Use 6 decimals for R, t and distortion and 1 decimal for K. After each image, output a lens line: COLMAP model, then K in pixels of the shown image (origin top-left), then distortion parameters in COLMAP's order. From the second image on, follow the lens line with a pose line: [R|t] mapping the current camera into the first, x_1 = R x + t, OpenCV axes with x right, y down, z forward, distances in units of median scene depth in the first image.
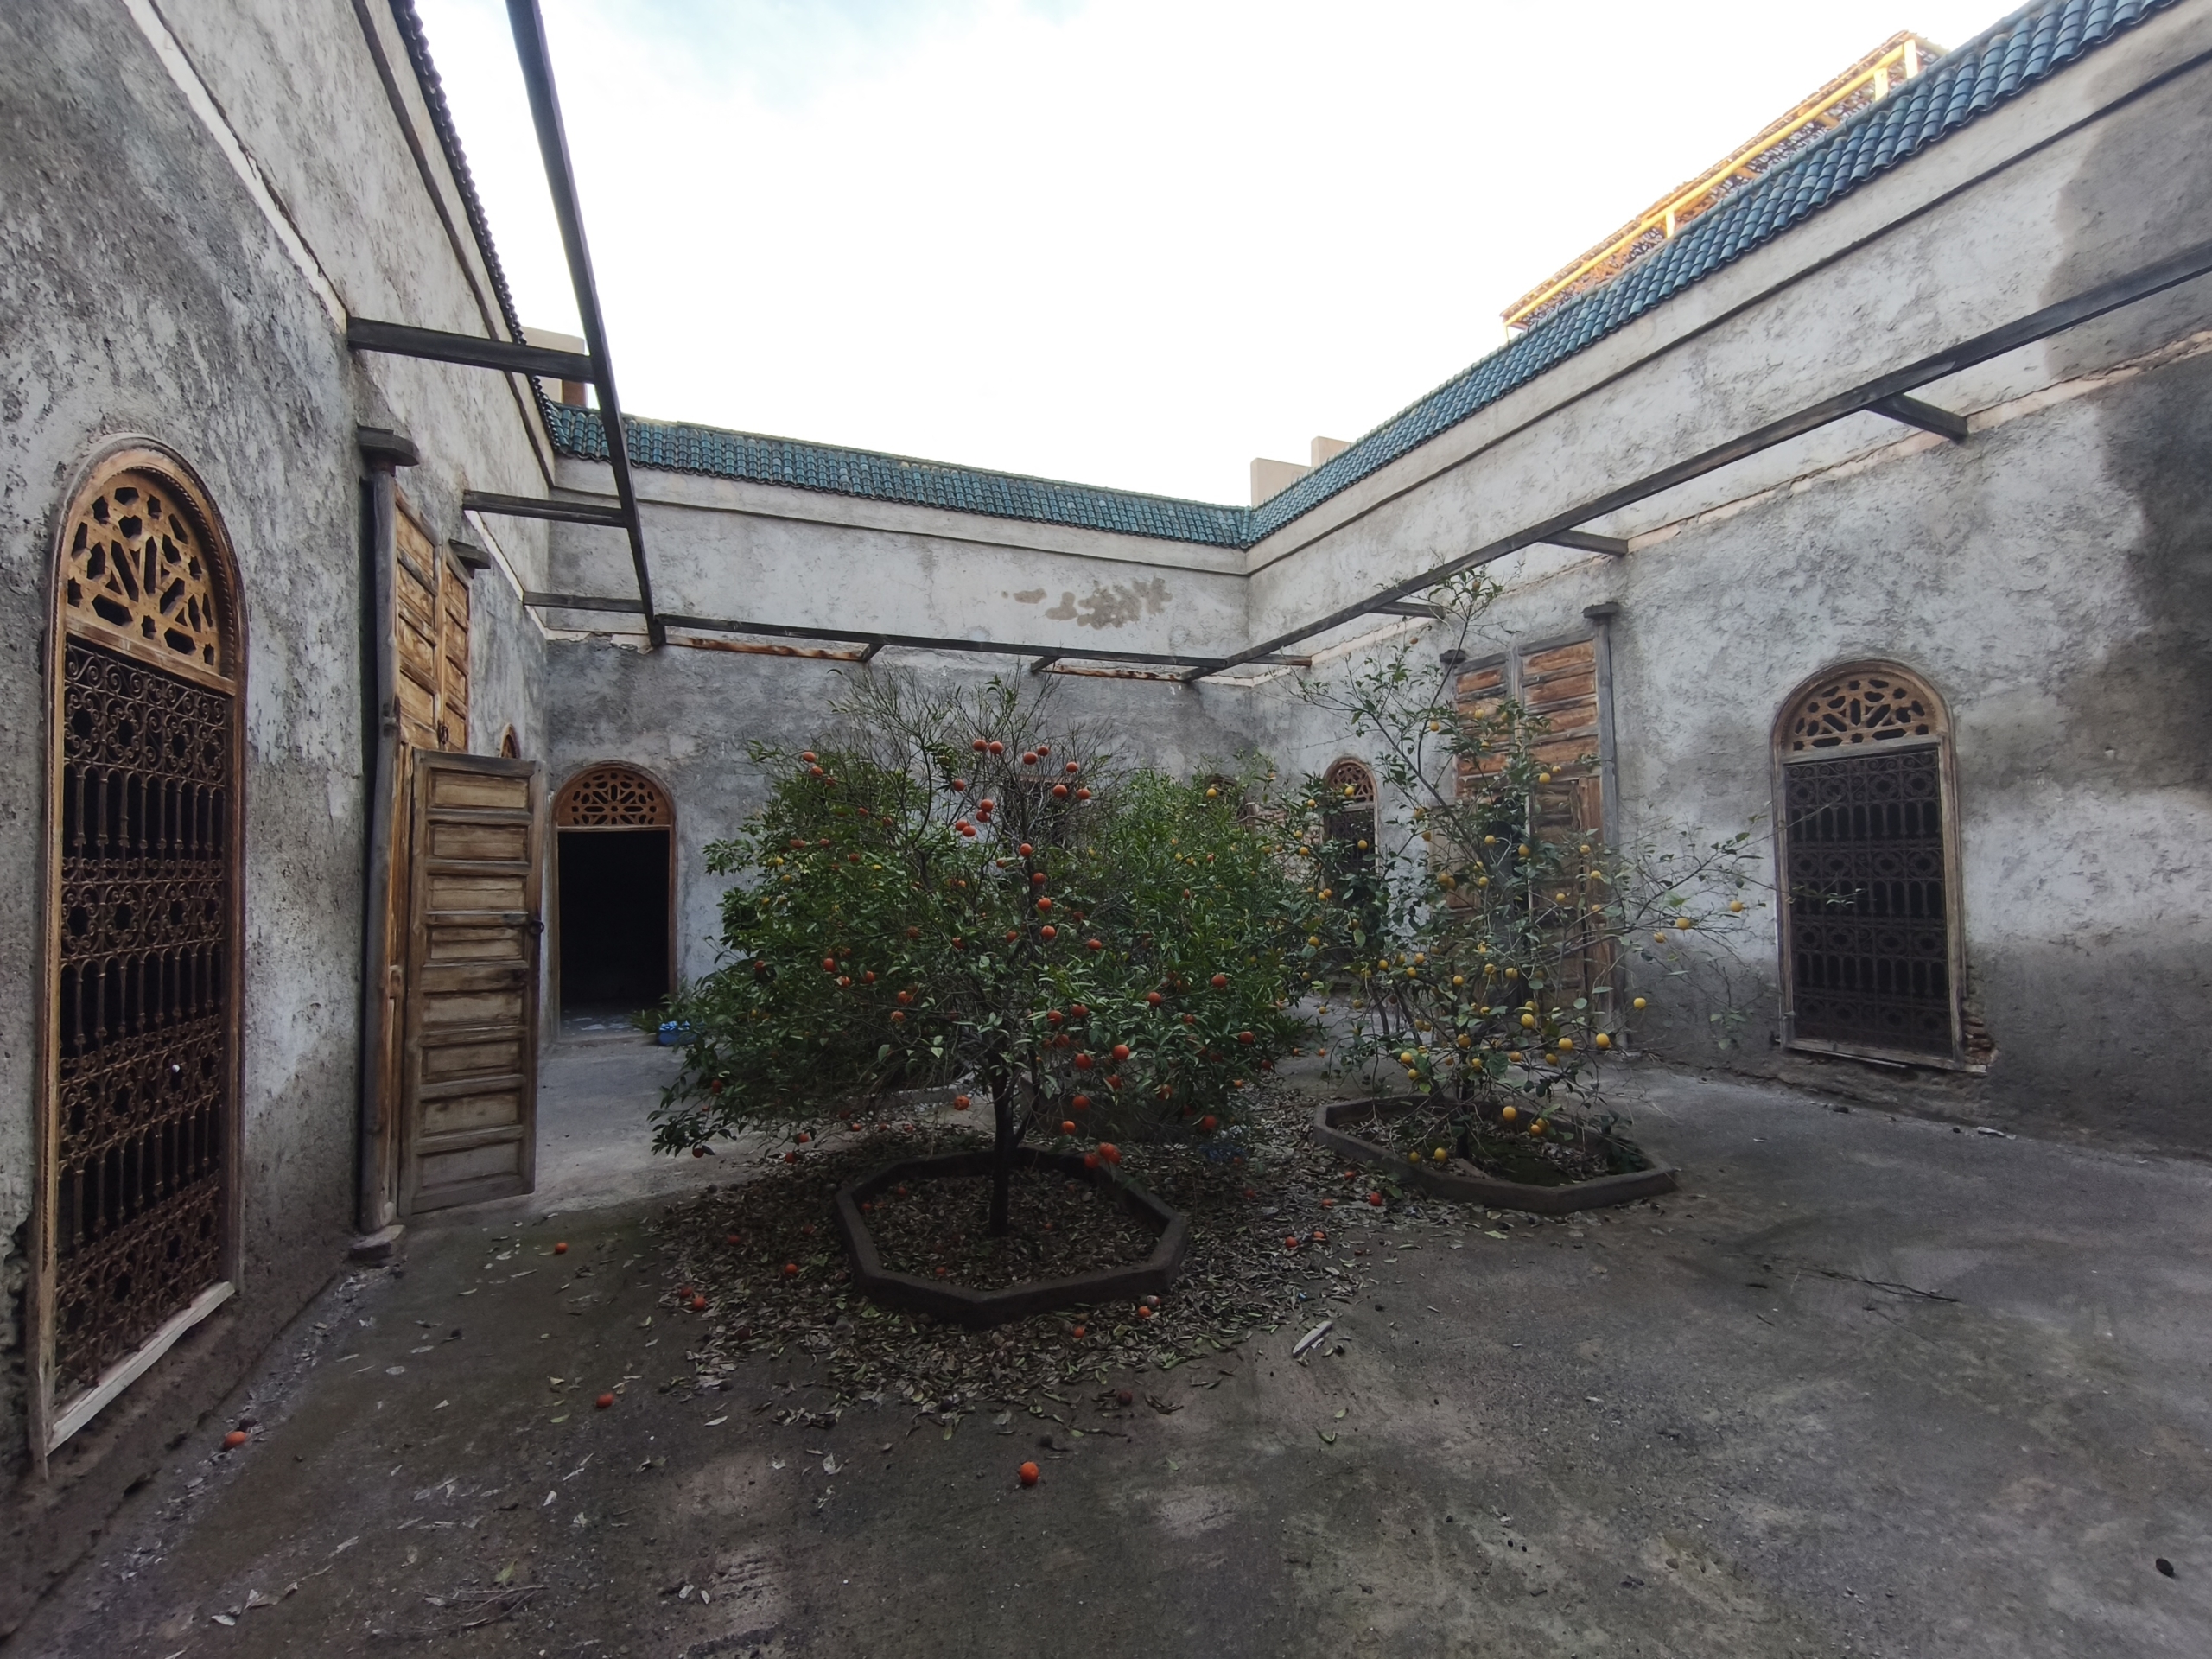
lens RADIAL K [[934.8, 0, 1112.6], [0, 934.8, 835.4], [0, 0, 1]] dist [-0.001324, -0.001053]
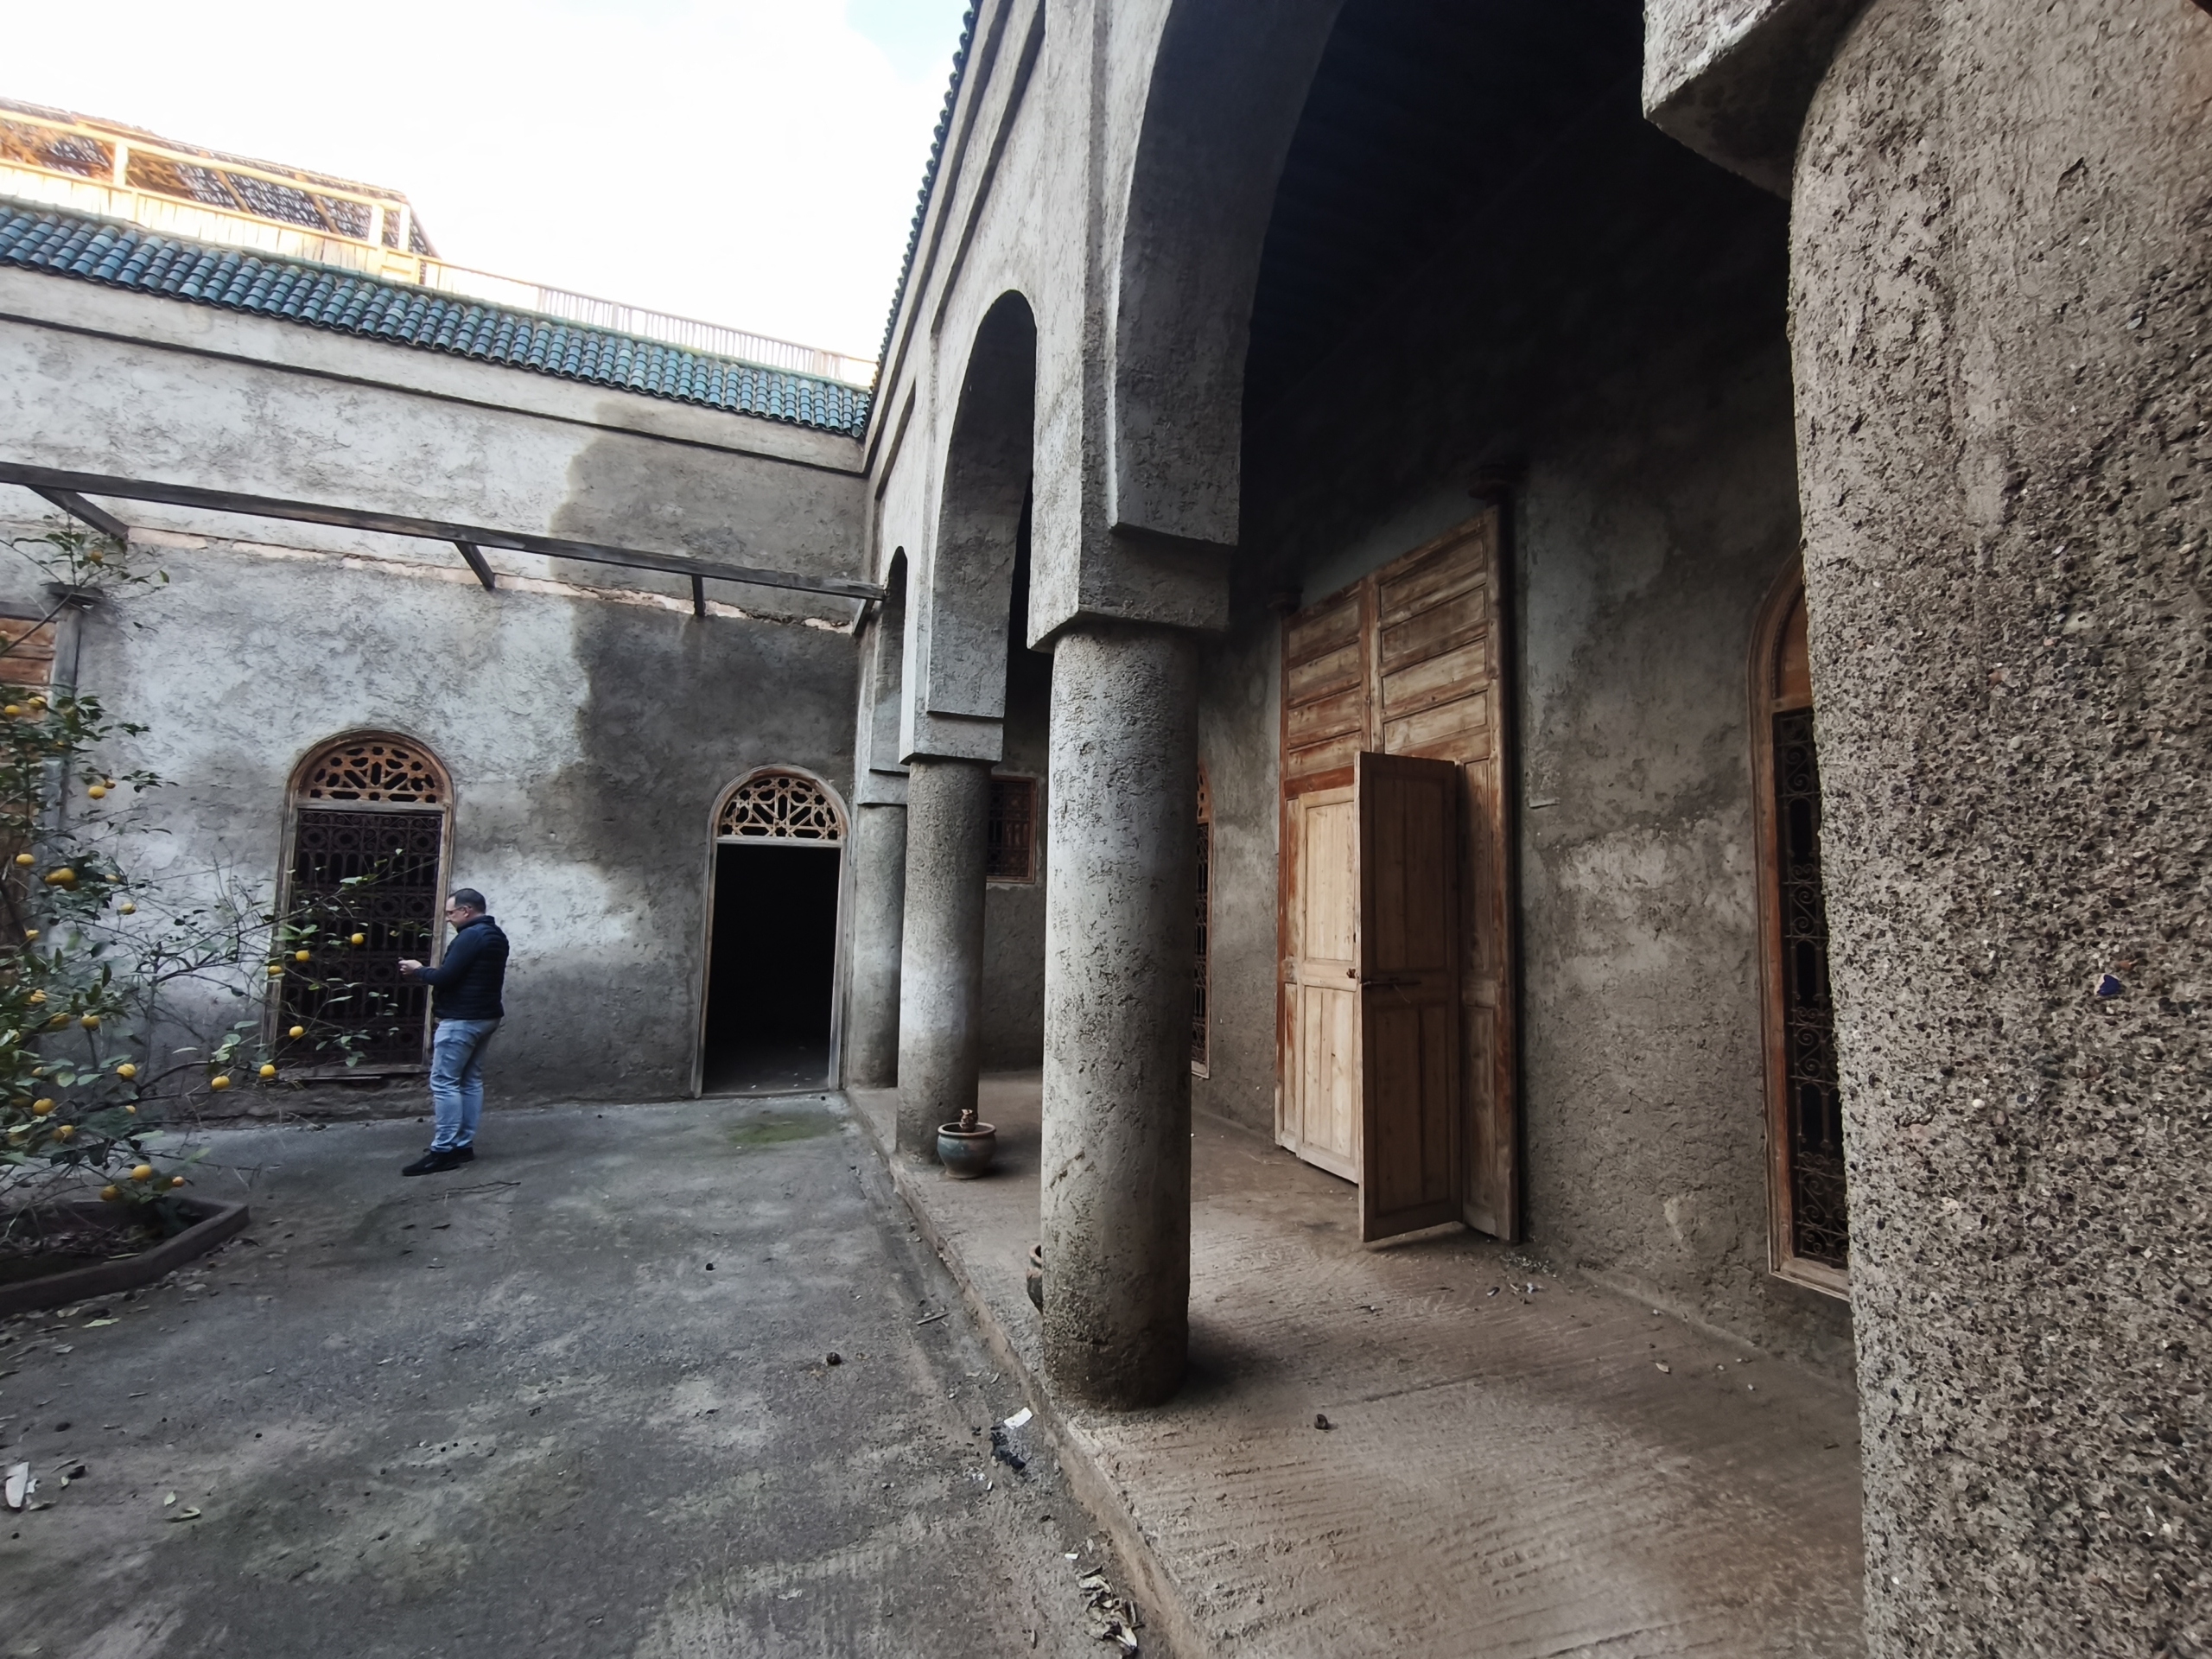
lens RADIAL K [[934.8, 0, 1107.8], [0, 934.8, 836.9], [0, 0, 1]] dist [-0.001324, -0.001053]
pose [[0.032144, 0.104560, 0.993999, -0.337698], [-0.054224, 0.993231, -0.102726, 0.016267], [-0.998011, -0.050597, 0.037596, 0.050567]]
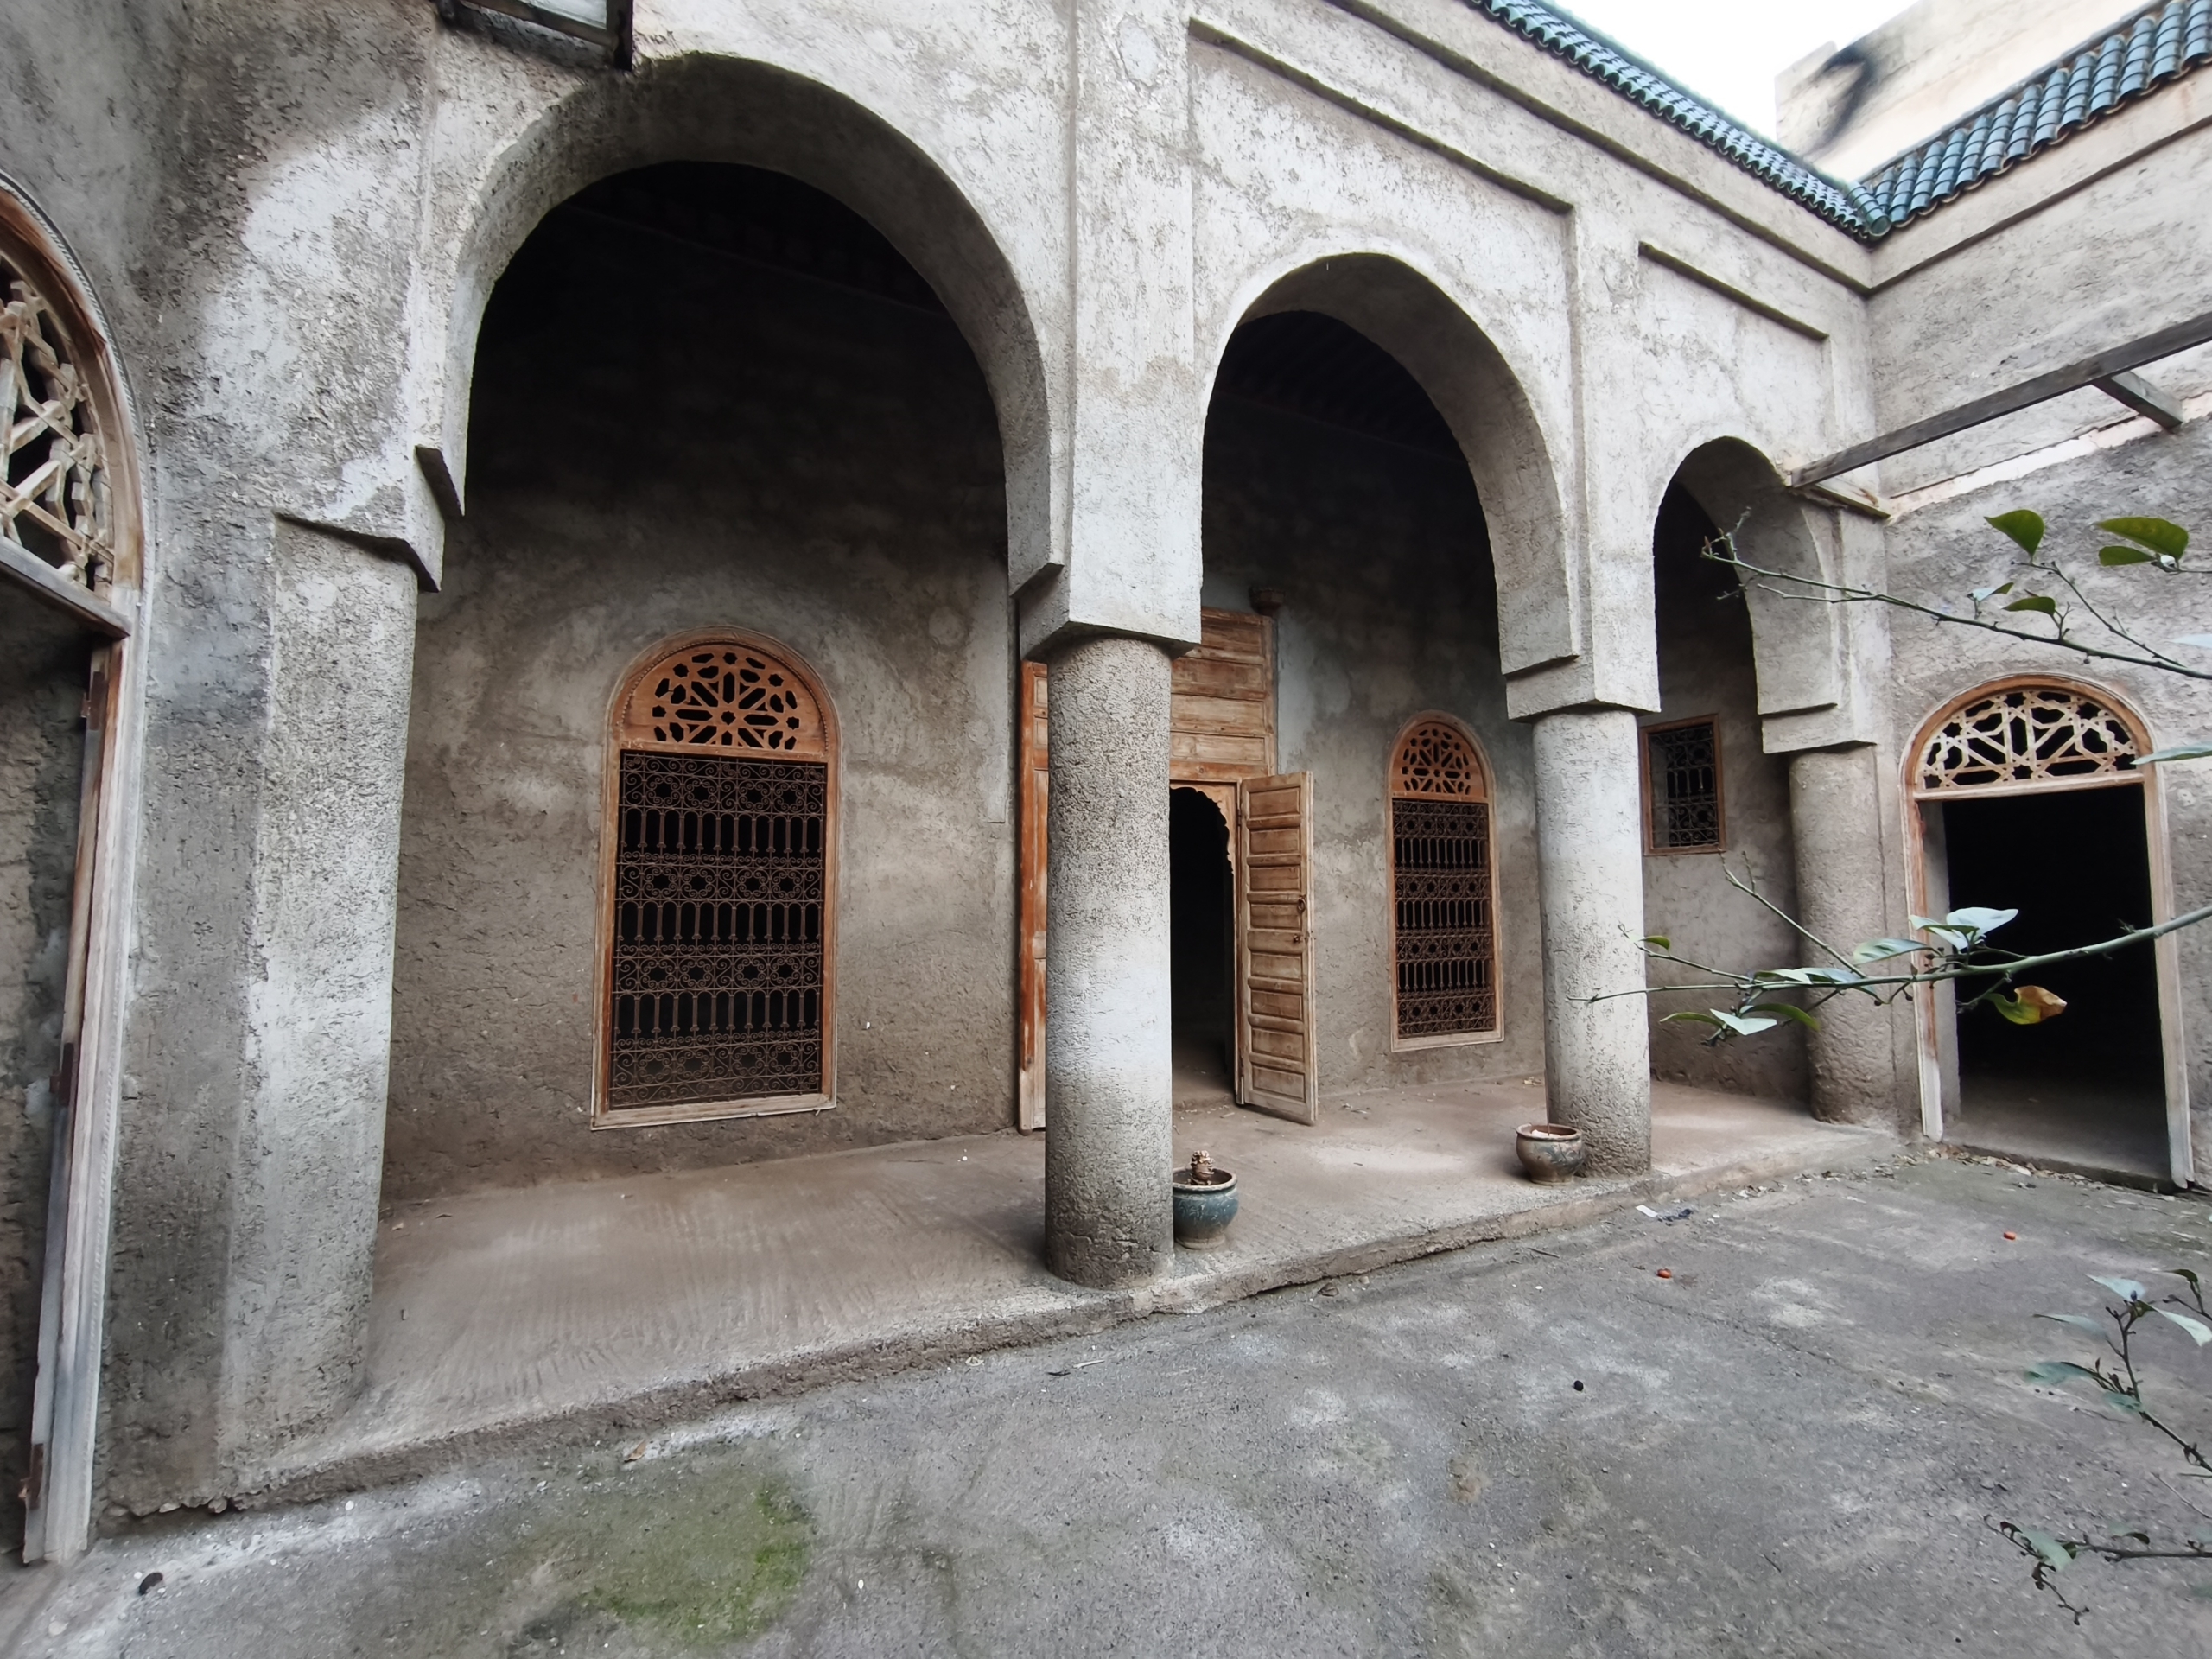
lens RADIAL K [[934.8, 0, 1108.5], [0, 934.8, 838.1], [0, 0, 1]] dist [-0.001324, -0.001053]
pose [[-0.998490, 0.016921, -0.052270, 0.713053], [0.022502, 0.993884, -0.108110, 0.042222], [0.050121, -0.109123, -0.992764, 0.918506]]
